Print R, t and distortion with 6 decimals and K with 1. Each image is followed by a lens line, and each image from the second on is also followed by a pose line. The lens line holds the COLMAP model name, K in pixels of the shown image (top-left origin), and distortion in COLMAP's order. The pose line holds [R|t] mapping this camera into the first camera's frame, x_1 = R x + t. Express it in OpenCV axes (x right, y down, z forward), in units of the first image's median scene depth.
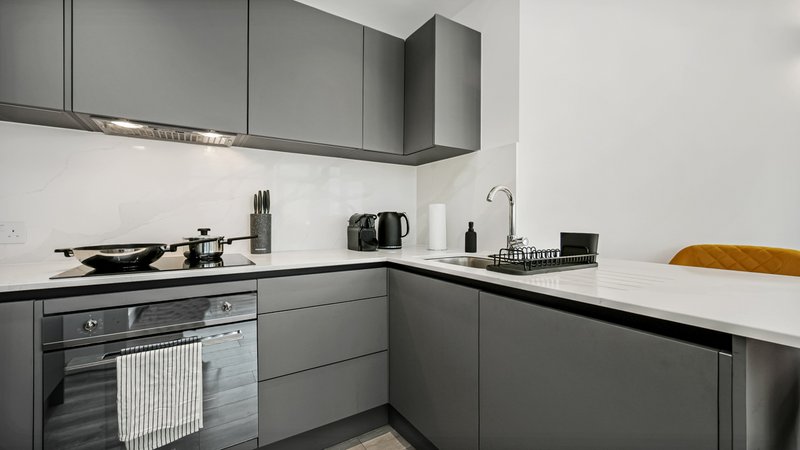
lens RADIAL K [[327.6, 0, 414.5], [0, 327.6, 223.5], [0, 0, 1]] dist [0.000115, 0.000001]
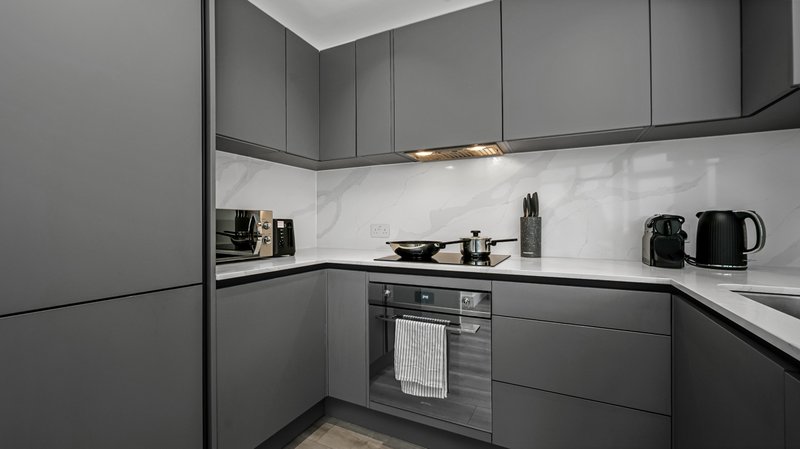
lens RADIAL K [[339.9, 0, 400.0], [0, 339.9, 224.5], [0, 0, 1]] dist [-0.000676, 0.000192]
pose [[0.503483, 0.004365, -0.863994, 0.249489], [-0.008945, 0.999960, -0.000161, -0.003660], [0.863959, 0.007810, 0.503502, 0.168447]]
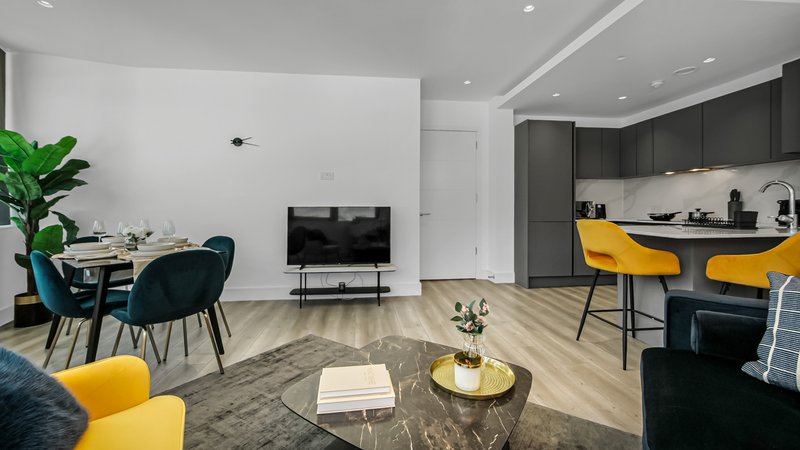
lens RADIAL K [[339.9, 0, 400.0], [0, 339.9, 225.0], [0, 0, 1]] dist [-0.000676, 0.000192]
pose [[-0.450495, 0.055155, -0.891074, 2.486276], [0.005337, 0.998238, 0.059090, -0.021480], [0.892763, 0.021864, -0.449996, 0.180980]]
